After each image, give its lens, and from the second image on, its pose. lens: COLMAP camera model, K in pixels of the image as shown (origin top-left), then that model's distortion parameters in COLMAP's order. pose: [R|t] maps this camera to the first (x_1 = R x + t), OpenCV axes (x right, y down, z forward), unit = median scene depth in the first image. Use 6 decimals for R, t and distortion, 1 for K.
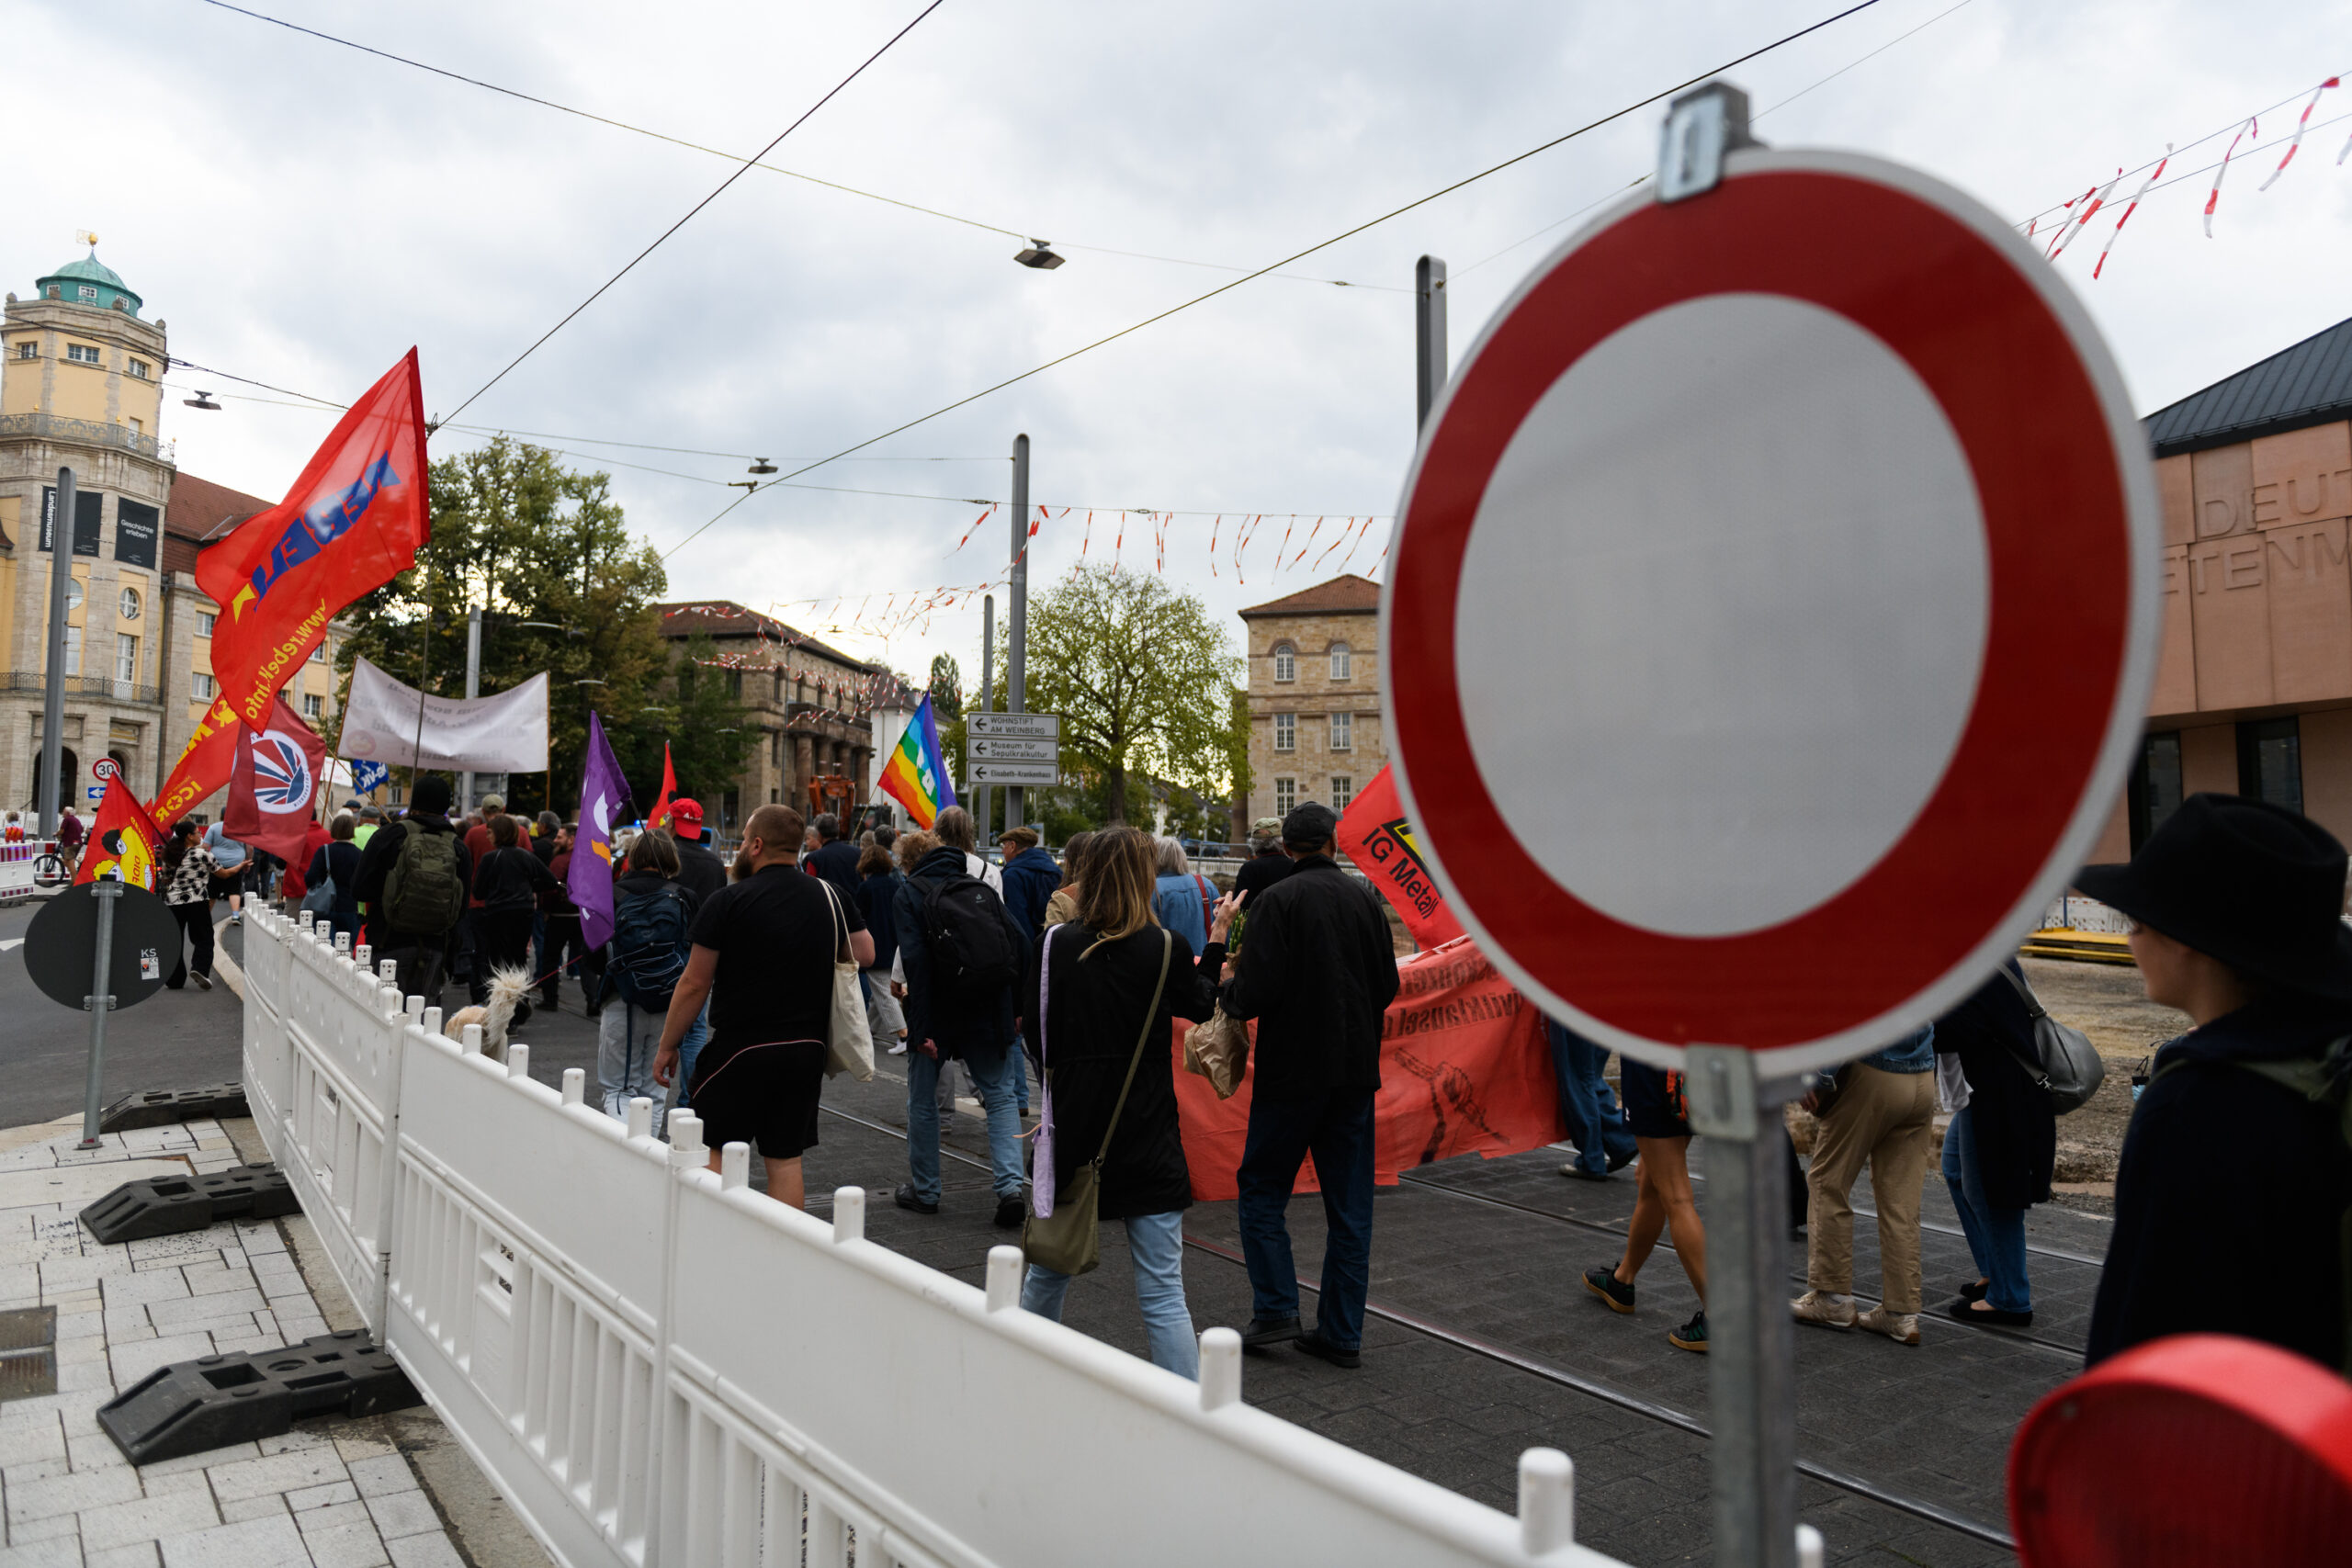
lens RADIAL K [[1611.6, 0, 1180.2], [0, 1611.6, 782.8], [0, 0, 1]] dist [0.028748, -0.007067]
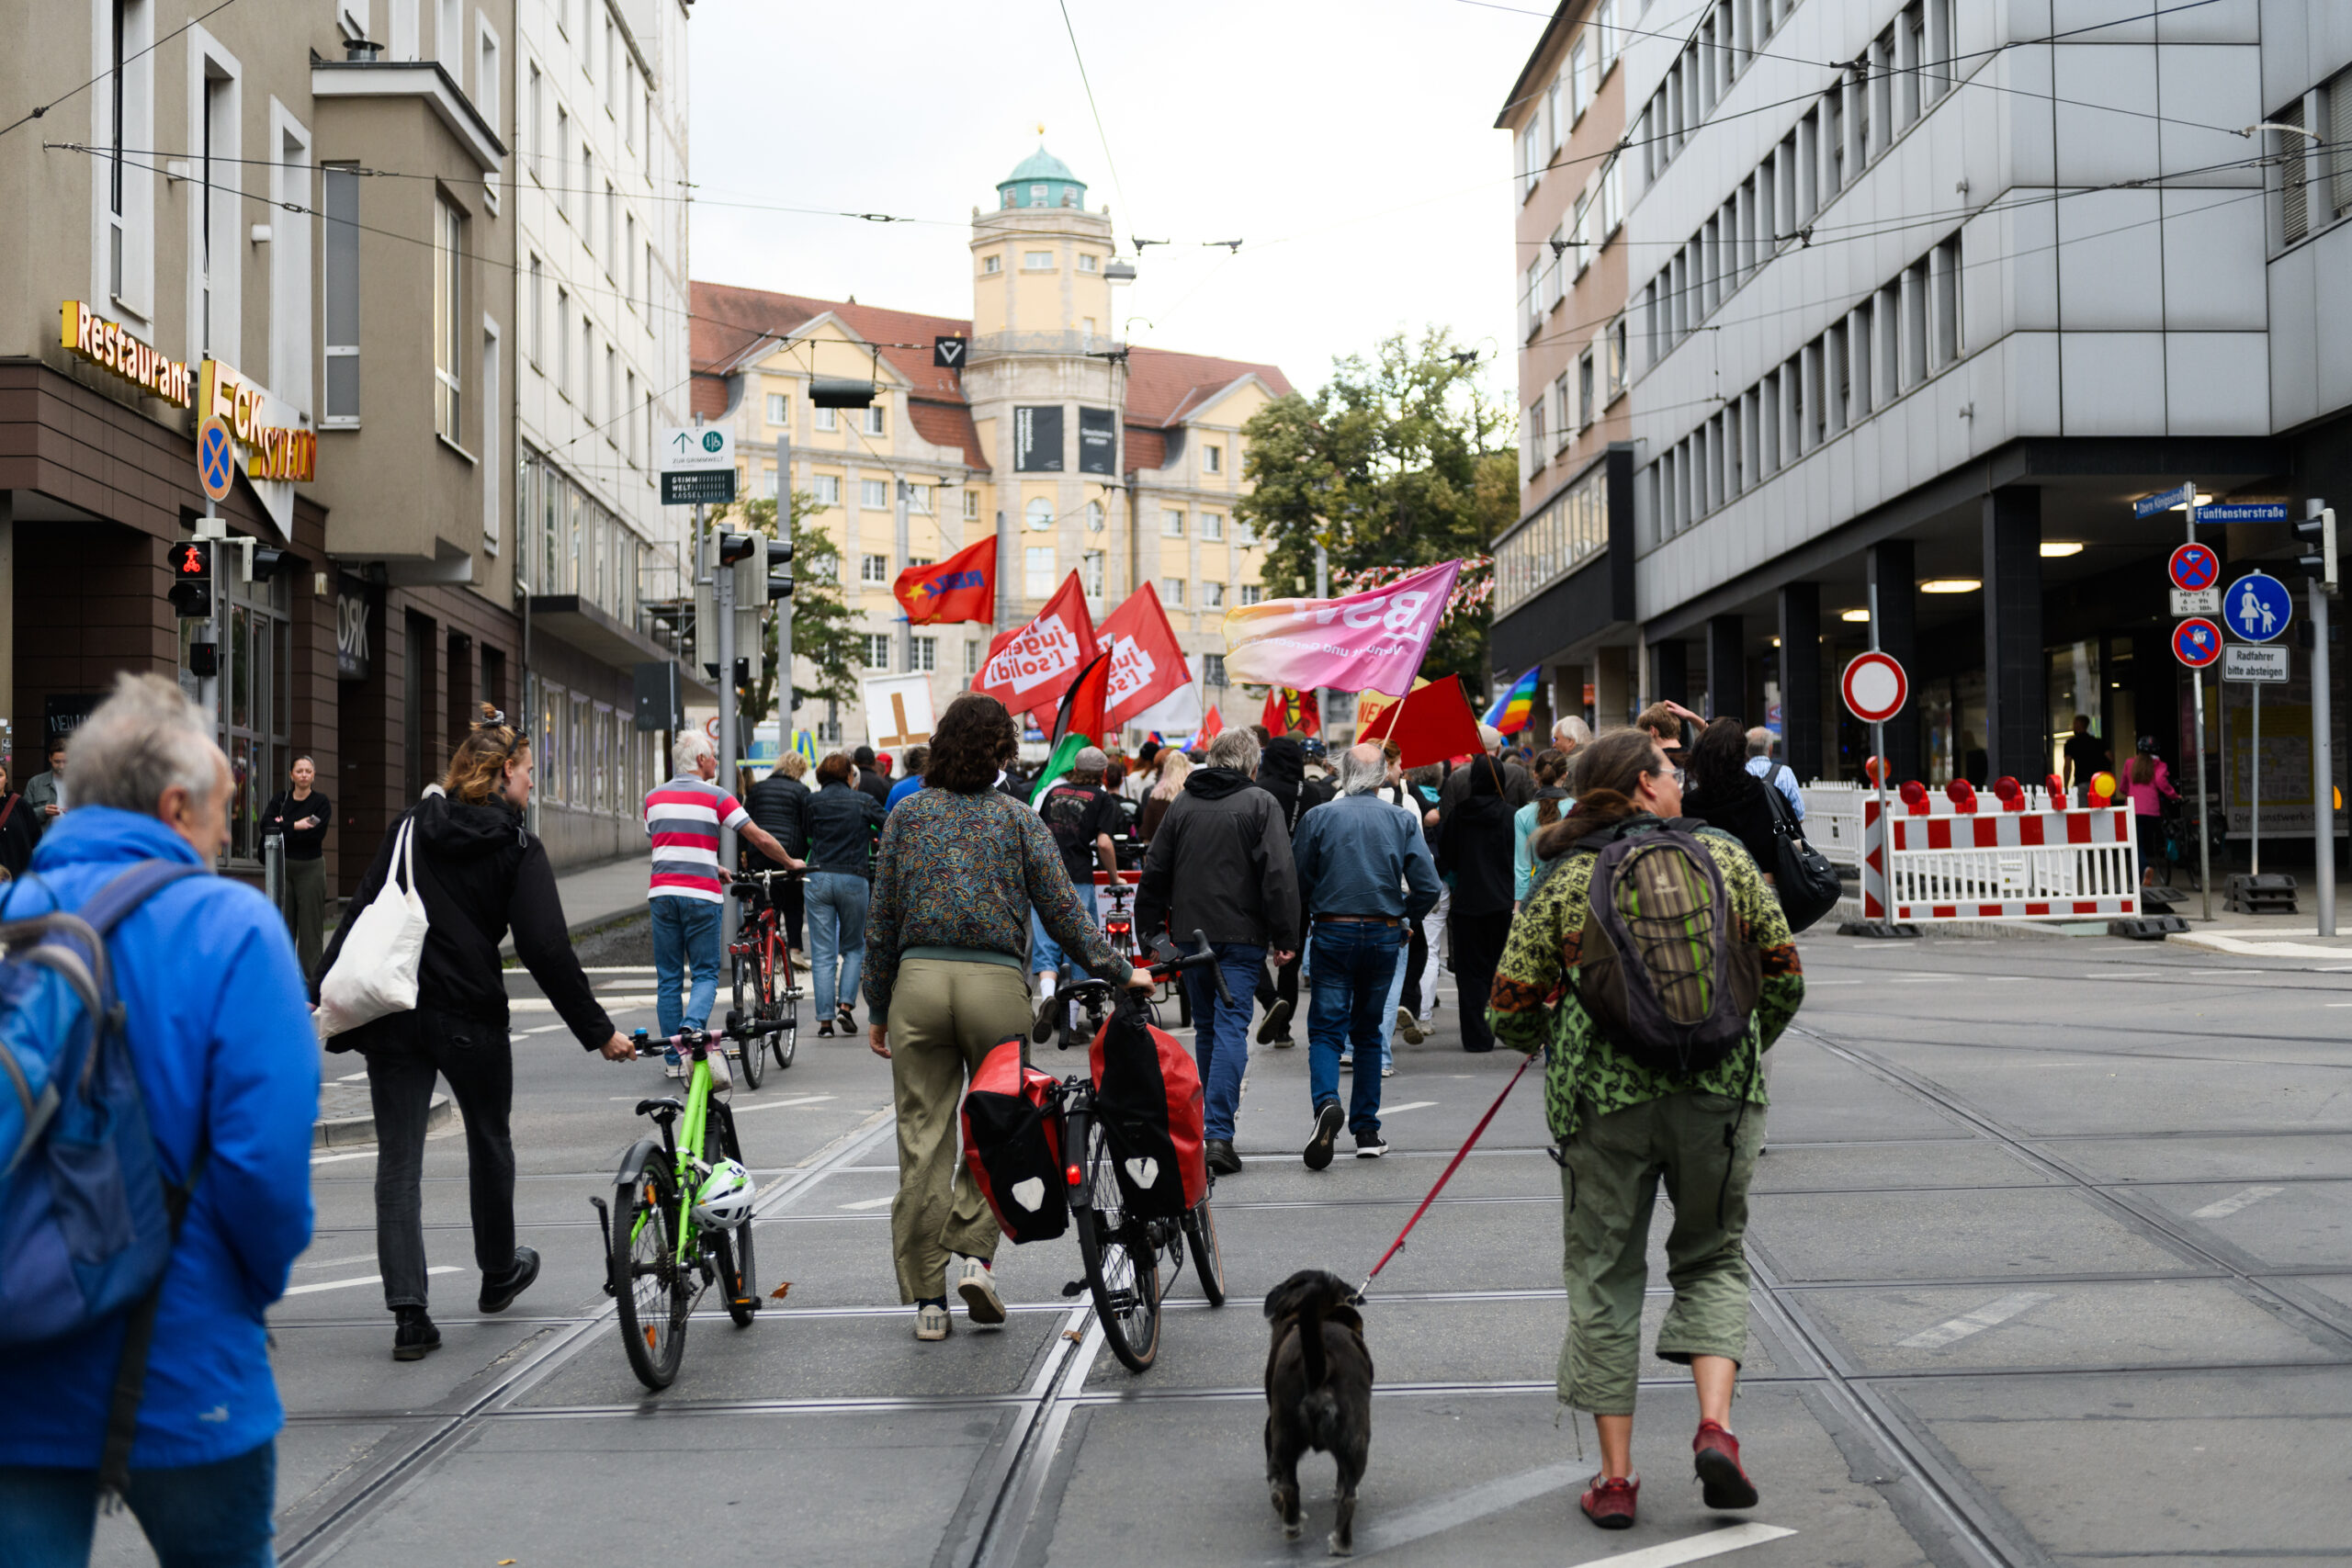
lens RADIAL K [[3376.9, 0, 1176.7], [0, 3376.9, 783.8], [0, 0, 1]] dist [-0.000276, 0.000000]
pose [[0.835084, -0.036146, -0.548934, 0.454565], [0.062542, 0.997608, 0.029453, -0.011777], [0.546556, -0.058927, 0.835346, -0.604357]]
